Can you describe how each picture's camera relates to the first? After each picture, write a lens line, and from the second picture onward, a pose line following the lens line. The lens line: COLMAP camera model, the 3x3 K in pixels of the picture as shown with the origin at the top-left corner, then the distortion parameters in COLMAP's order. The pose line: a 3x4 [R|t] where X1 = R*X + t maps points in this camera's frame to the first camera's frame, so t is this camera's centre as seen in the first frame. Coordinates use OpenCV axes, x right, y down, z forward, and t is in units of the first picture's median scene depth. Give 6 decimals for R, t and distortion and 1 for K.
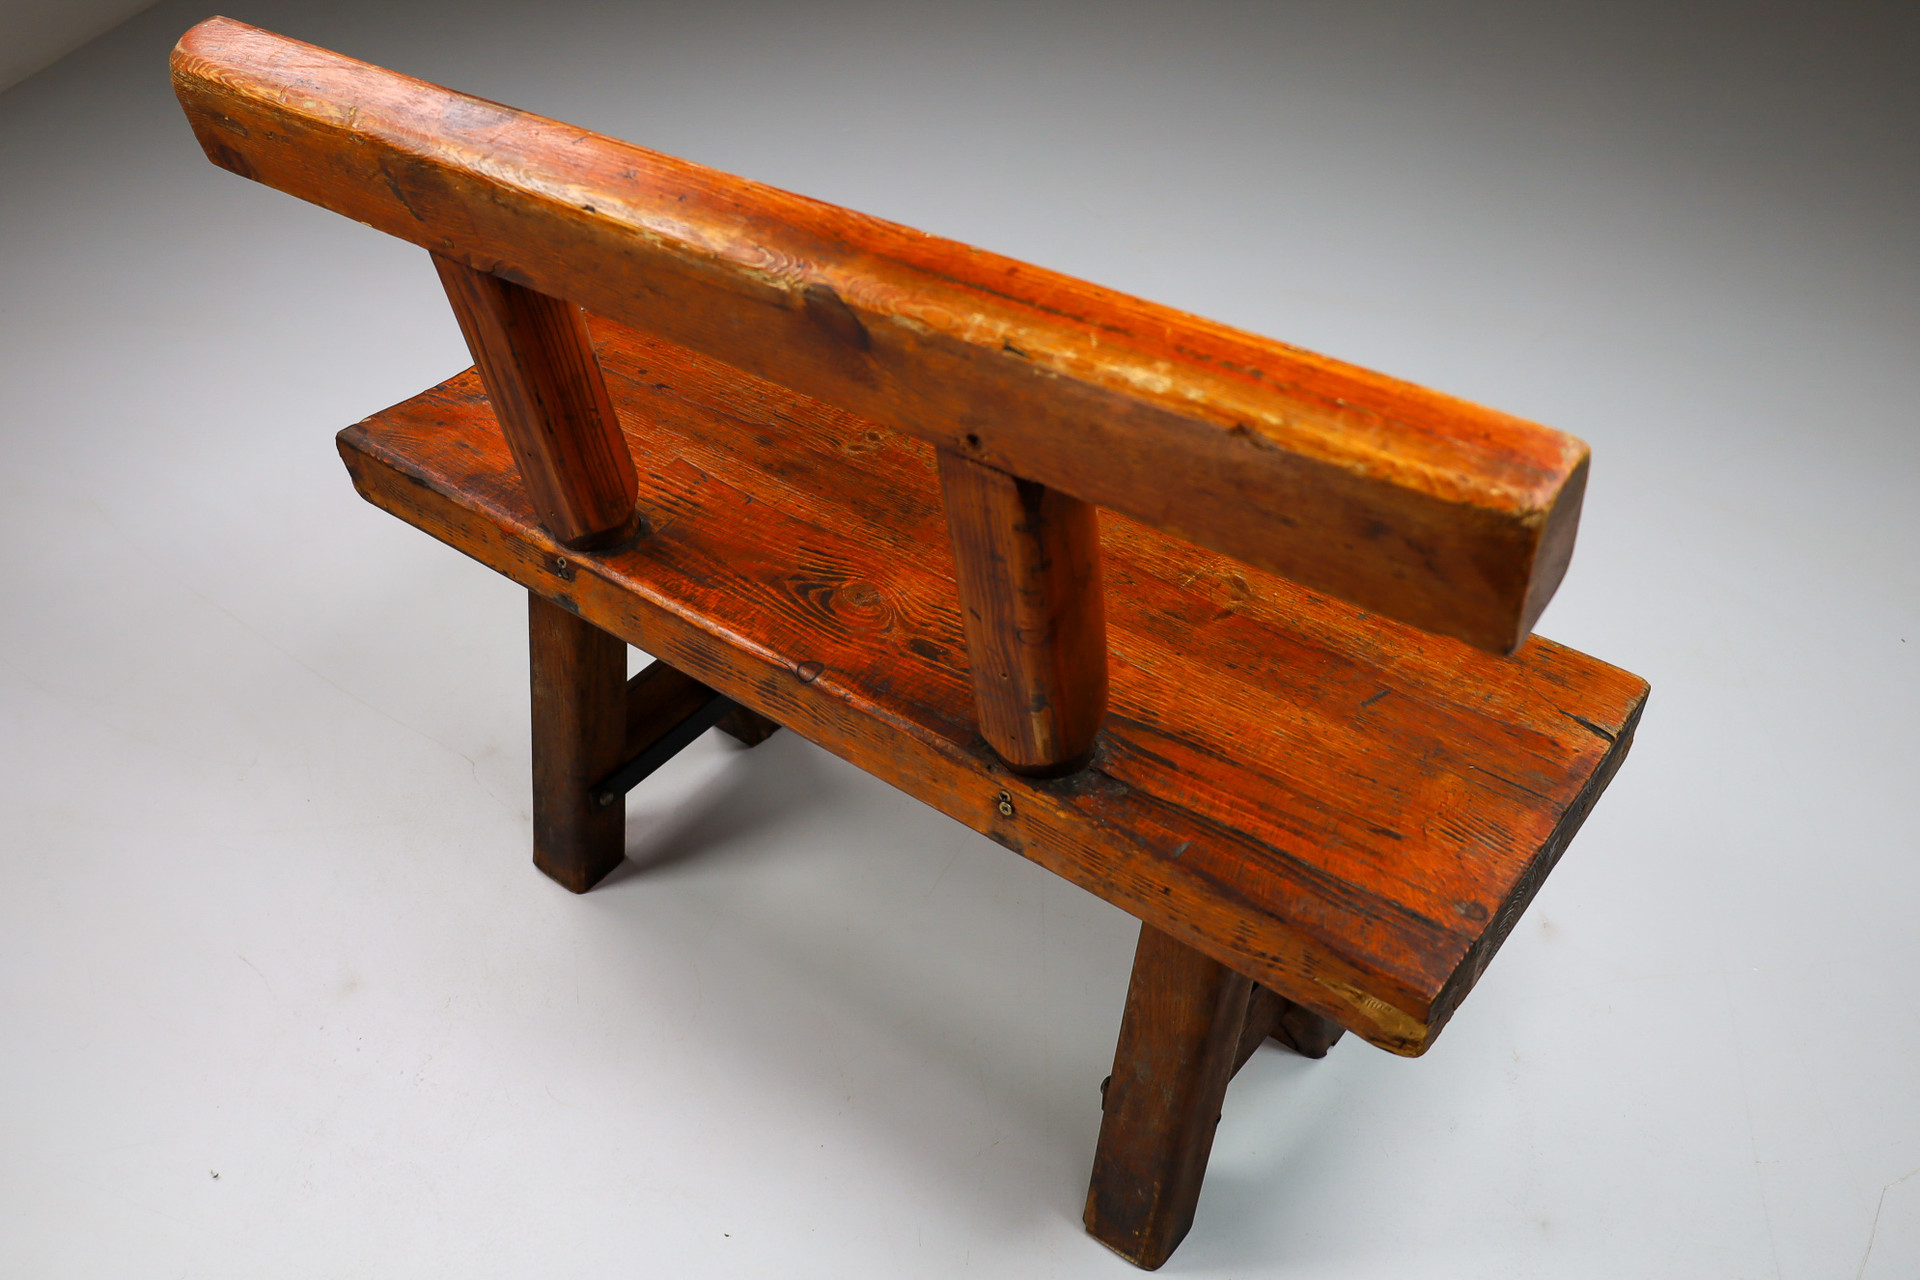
lens RADIAL K [[1690.9, 0, 844.8], [0, 1690.9, 637.3], [0, 0, 1]] dist [-0.020753, -0.007018]
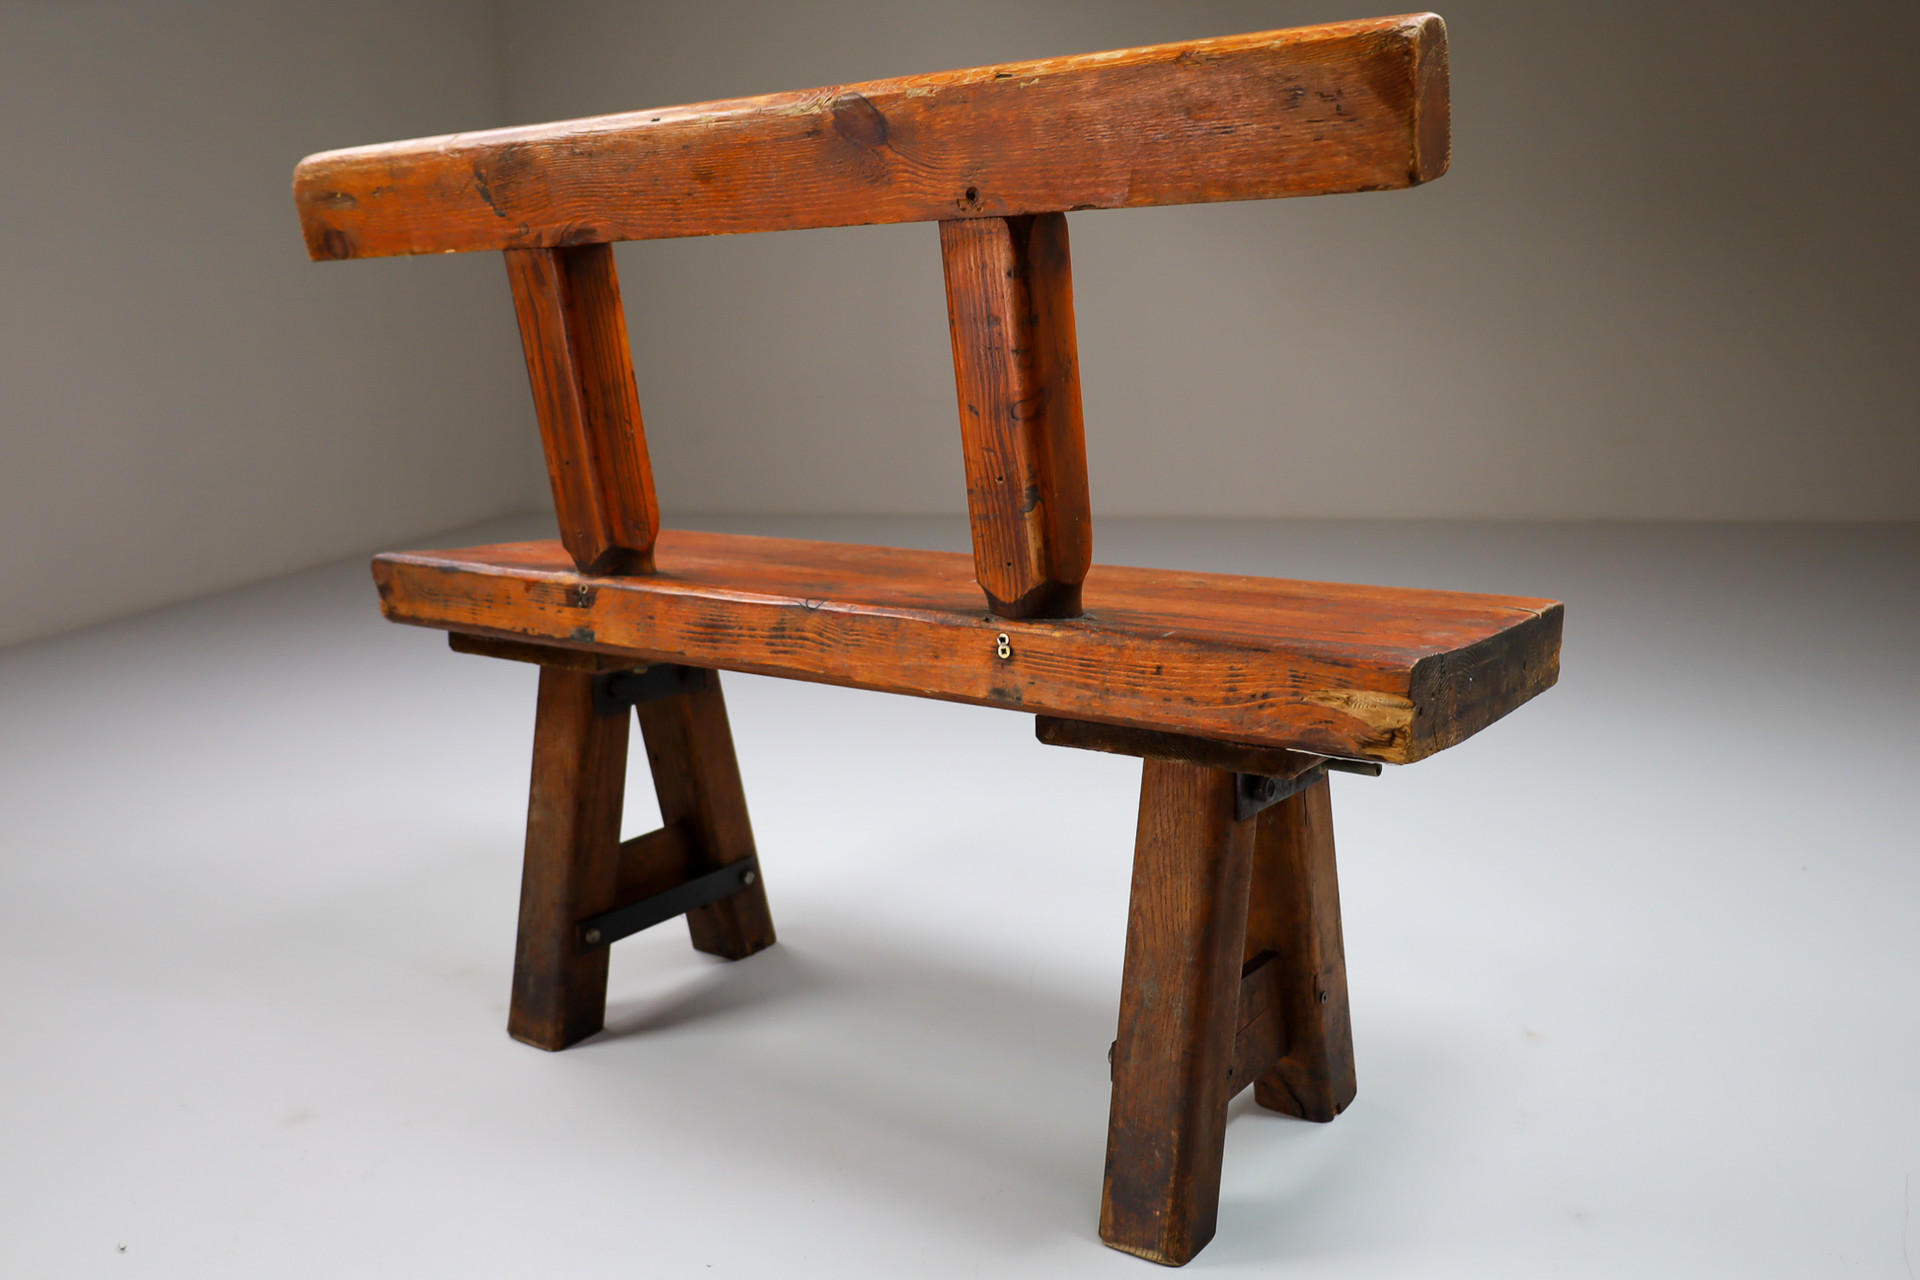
lens RADIAL K [[1631.0, 0, 960.0], [0, 1631.0, 640.0], [0, 0, 1]] dist [-0.035949, 0.005991]
pose [[0.995174, 0.017925, 0.096474, -0.032944], [0.029065, 0.885204, -0.464294, 0.584337], [-0.093721, 0.464858, 0.880411, 0.091443]]
